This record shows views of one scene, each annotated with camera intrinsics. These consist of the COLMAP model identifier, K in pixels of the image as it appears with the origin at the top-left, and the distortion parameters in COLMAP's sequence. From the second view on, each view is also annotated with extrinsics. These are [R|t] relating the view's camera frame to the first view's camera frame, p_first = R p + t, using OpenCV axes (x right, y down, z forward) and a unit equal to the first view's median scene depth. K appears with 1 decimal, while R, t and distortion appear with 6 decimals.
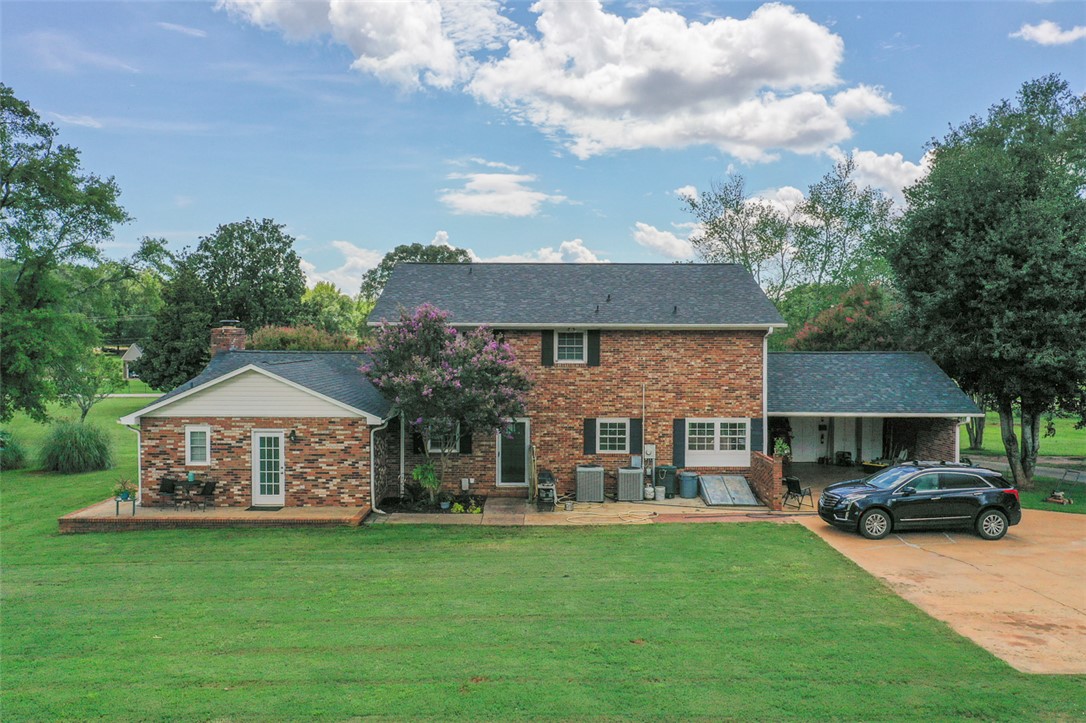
lens RADIAL K [[869.8, 0, 542.1], [0, 869.8, 360.3], [0, 0, 1]] dist [-0.006239, 0.001970]
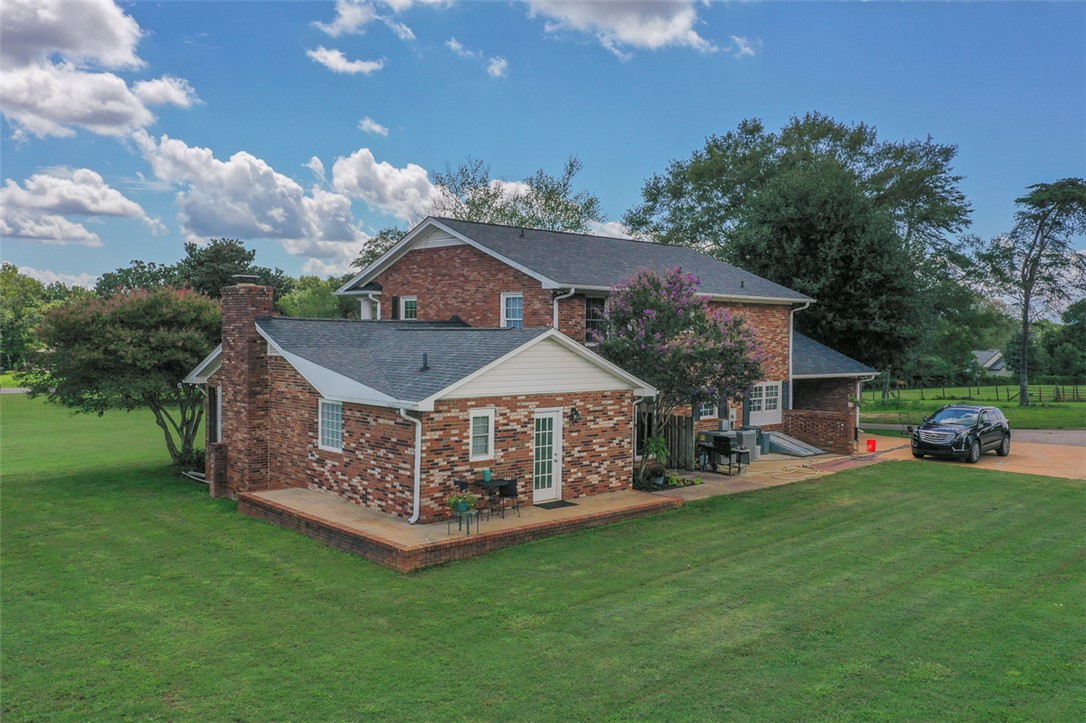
lens RADIAL K [[869.8, 0, 542.3], [0, 869.8, 358.9], [0, 0, 1]] dist [-0.006239, 0.001970]
pose [[0.753695, -0.015493, 0.657042, -0.858303], [0.008486, 0.999868, 0.013842, 0.021222], [-0.657170, -0.004857, 0.753727, 0.385726]]
